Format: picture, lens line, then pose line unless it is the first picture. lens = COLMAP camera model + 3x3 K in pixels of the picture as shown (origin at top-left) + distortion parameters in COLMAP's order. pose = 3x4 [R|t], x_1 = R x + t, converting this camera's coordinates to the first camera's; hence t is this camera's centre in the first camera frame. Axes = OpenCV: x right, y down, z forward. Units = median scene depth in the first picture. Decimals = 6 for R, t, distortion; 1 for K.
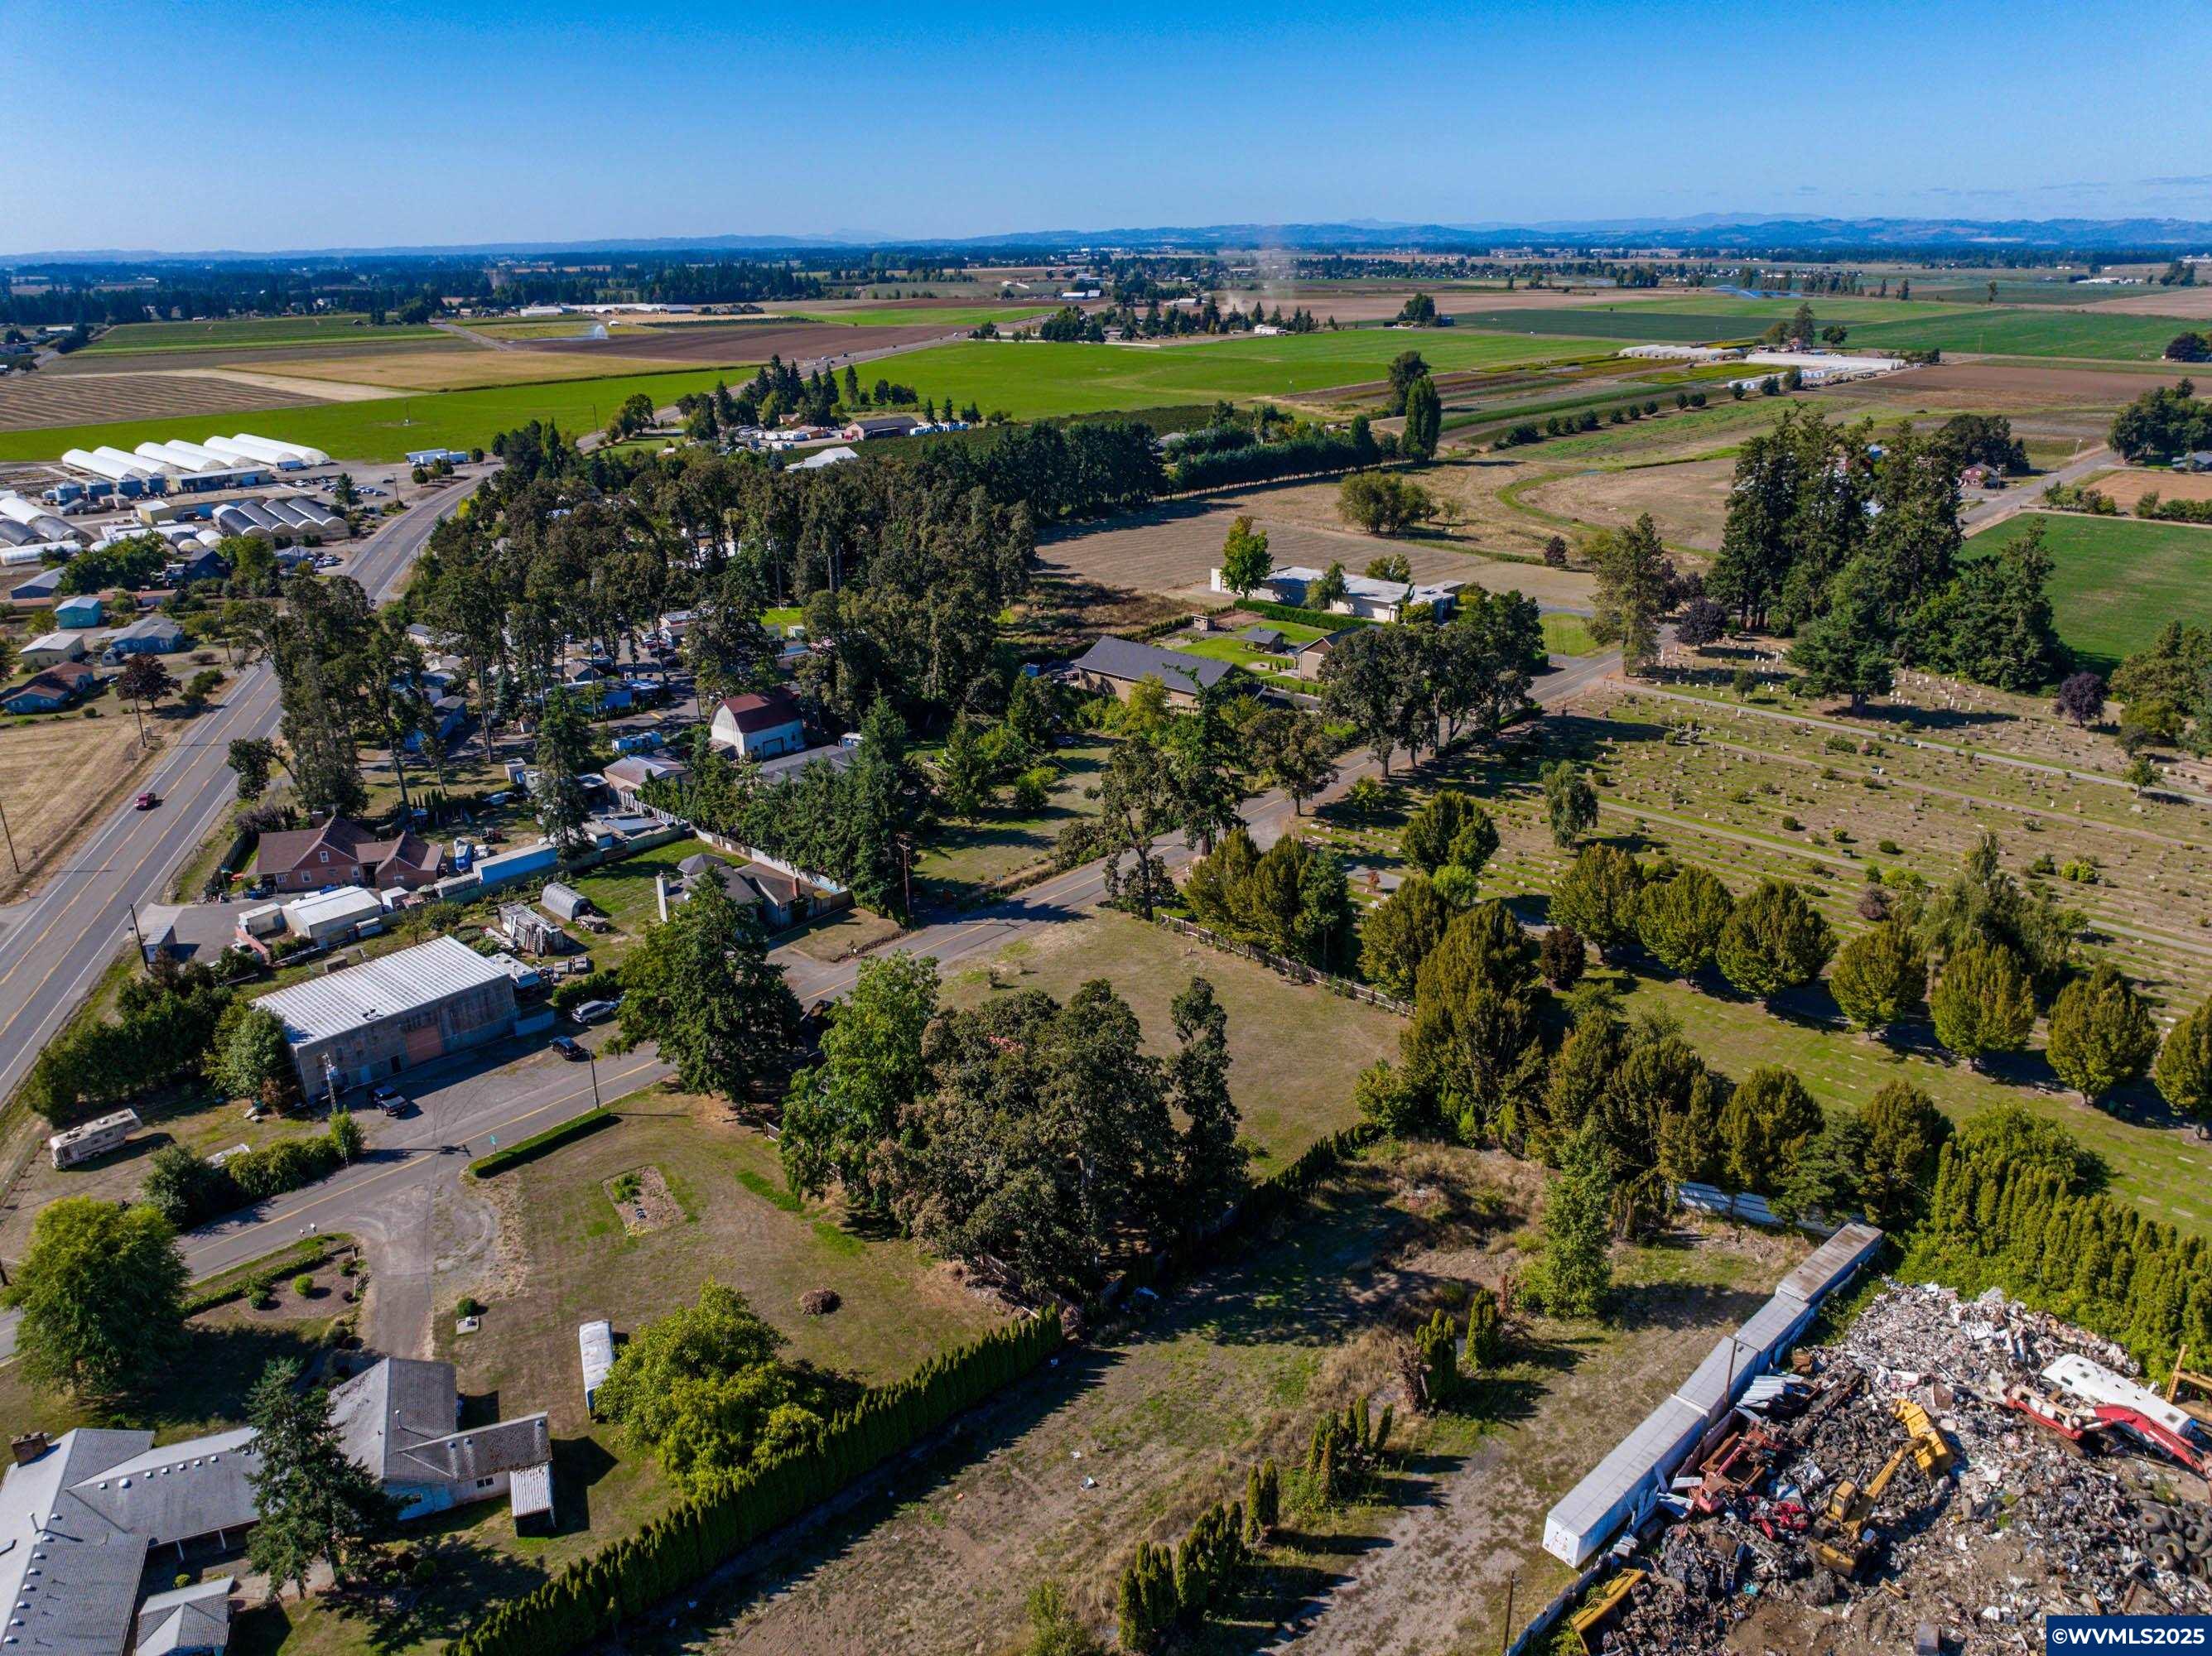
lens RADIAL K [[1563.0, 0, 1104.1], [0, 1563.0, 823.5], [0, 0, 1]] dist [-0.042435, 0.009339]
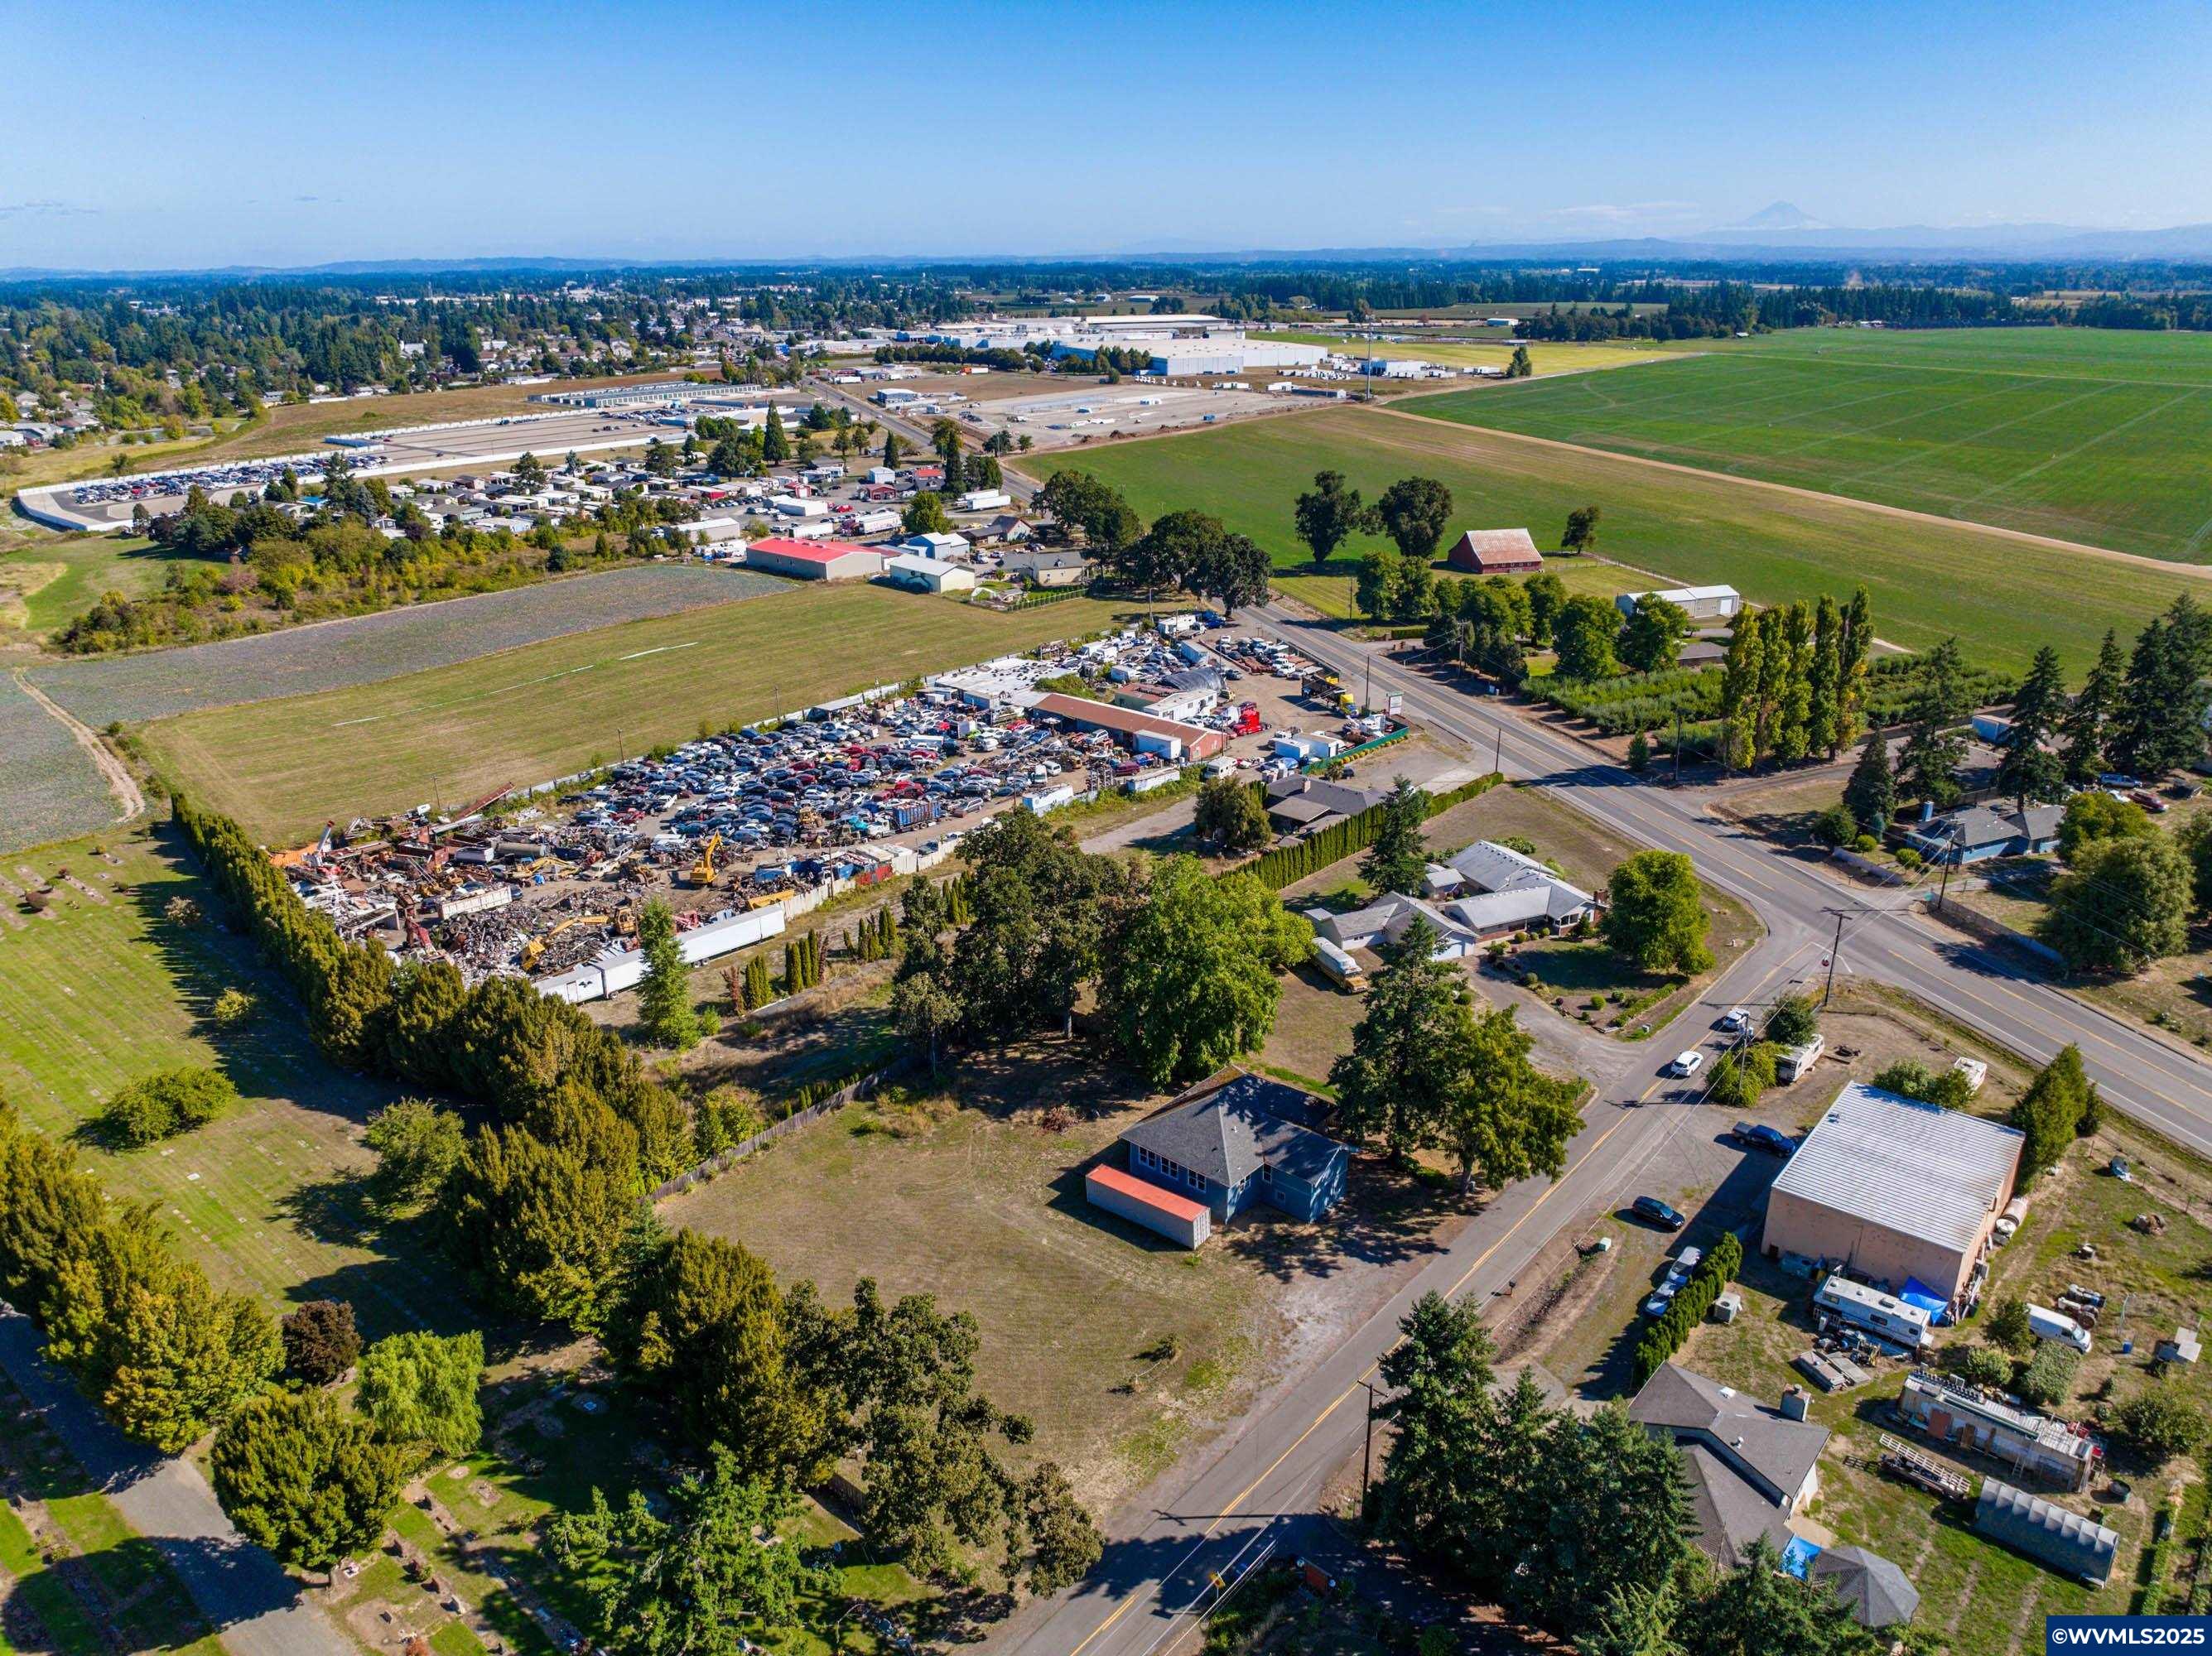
lens RADIAL K [[1563.0, 0, 1104.1], [0, 1563.0, 823.5], [0, 0, 1]] dist [-0.042435, 0.009339]
pose [[-0.998802, 0.031462, -0.037480, -0.017538], [-0.000575, 0.758327, 0.651875, -0.351970], [0.048931, 0.651115, -0.757400, 0.938943]]
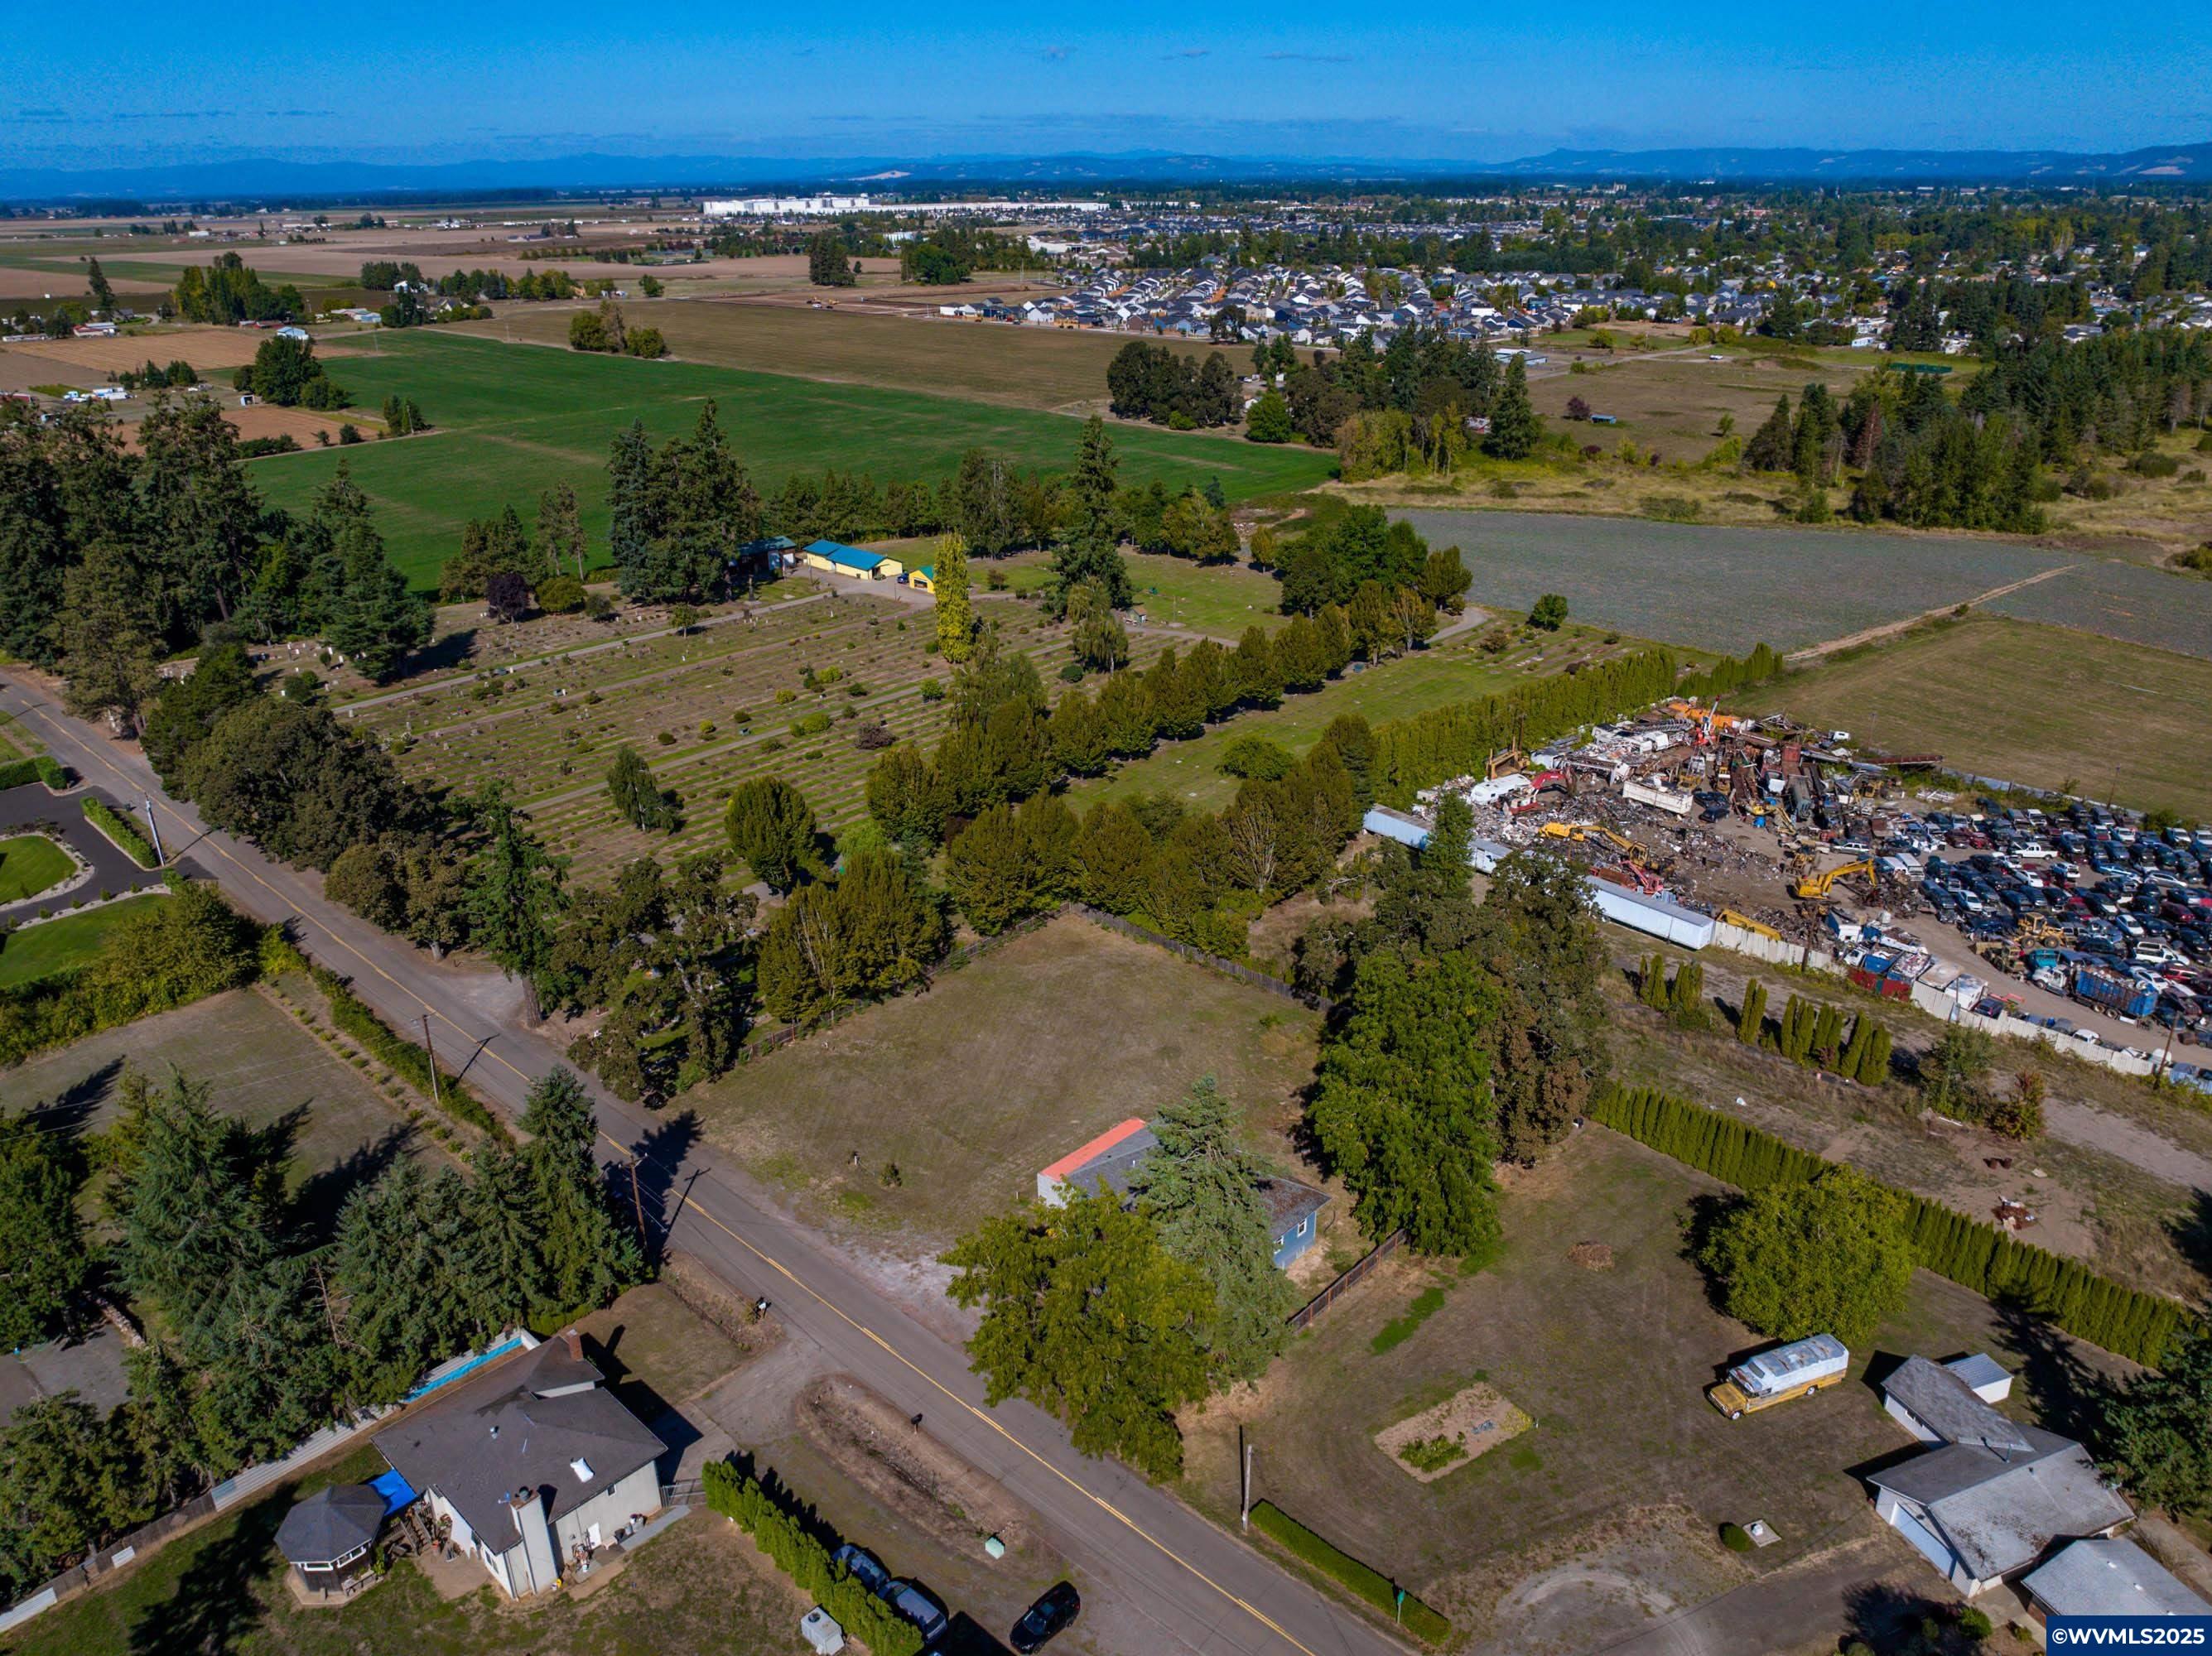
lens RADIAL K [[1558.6, 0, 1101.4], [0, 1558.6, 821.9], [0, 0, 1]] dist [-0.042235, 0.003545]
pose [[0.007543, -0.378708, 0.925486, -0.476047], [0.362798, 0.863487, 0.350381, -0.184121], [-0.931837, 0.333122, 0.143908, 0.512653]]
